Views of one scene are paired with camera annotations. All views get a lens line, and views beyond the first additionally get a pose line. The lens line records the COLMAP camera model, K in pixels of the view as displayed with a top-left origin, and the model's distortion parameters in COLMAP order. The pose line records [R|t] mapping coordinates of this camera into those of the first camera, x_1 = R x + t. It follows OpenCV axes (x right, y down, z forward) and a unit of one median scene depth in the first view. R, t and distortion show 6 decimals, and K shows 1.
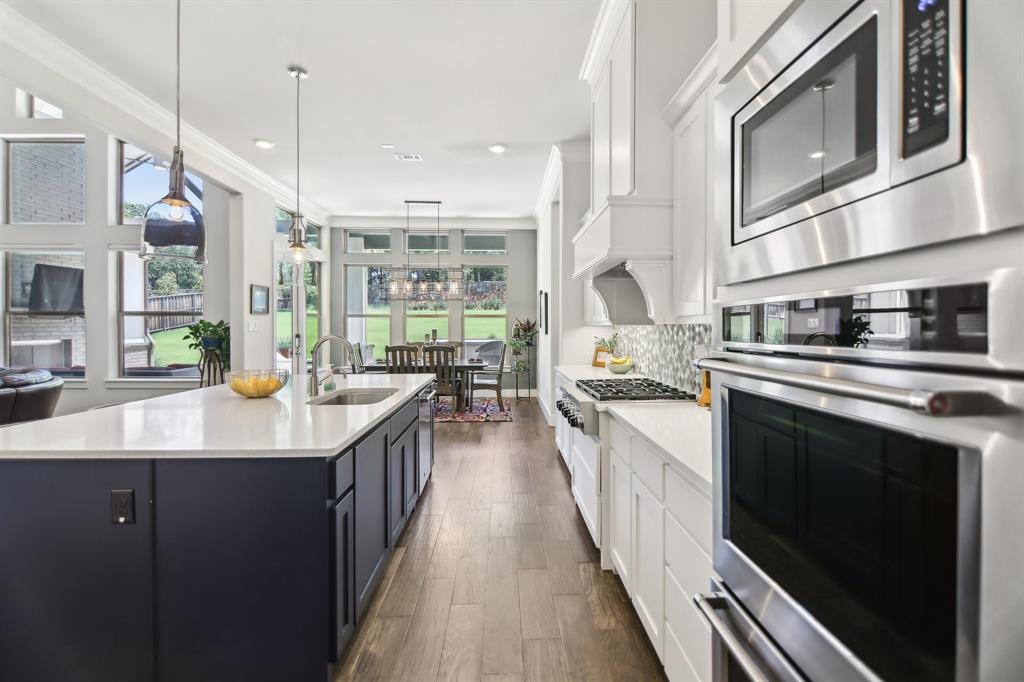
lens RADIAL K [[469.1, 0, 506.4], [0, 469.1, 339.2], [0, 0, 1]] dist [0.001627, -0.008749]
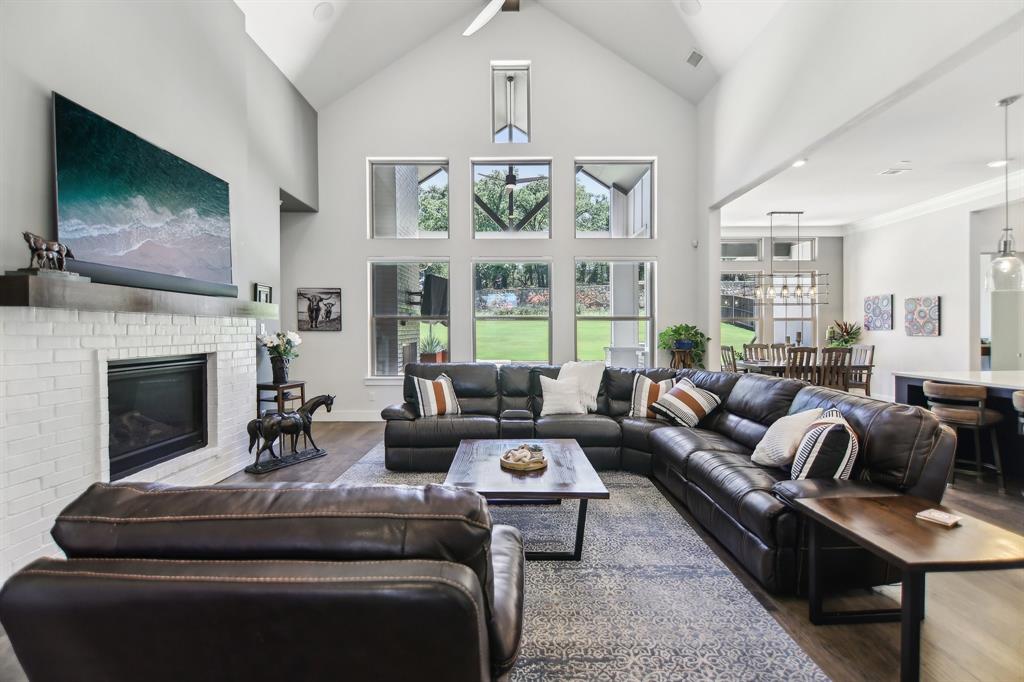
lens RADIAL K [[459.4, 0, 510.4], [0, 459.4, 337.9], [0, 0, 1]] dist [-0.001765, -0.000694]
pose [[0.998975, -0.007407, -0.044646, -0.757378], [0.007027, 0.999938, -0.008658, -0.002591], [0.044708, 0.008335, 0.998965, -0.064952]]
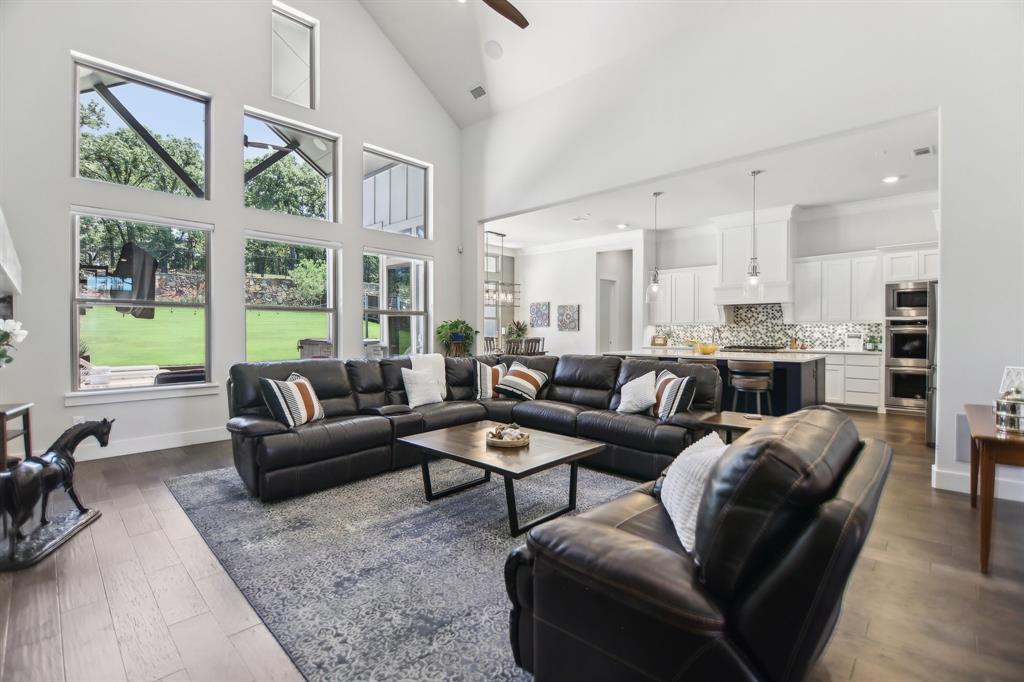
lens RADIAL K [[459.4, 0, 510.4], [0, 459.4, 337.9], [0, 0, 1]] dist [-0.001765, -0.000694]
pose [[0.717654, -0.016881, 0.696196, -1.071360], [0.020560, 0.999784, 0.003049, 0.005350], [-0.696097, 0.012126, 0.717846, 0.029123]]
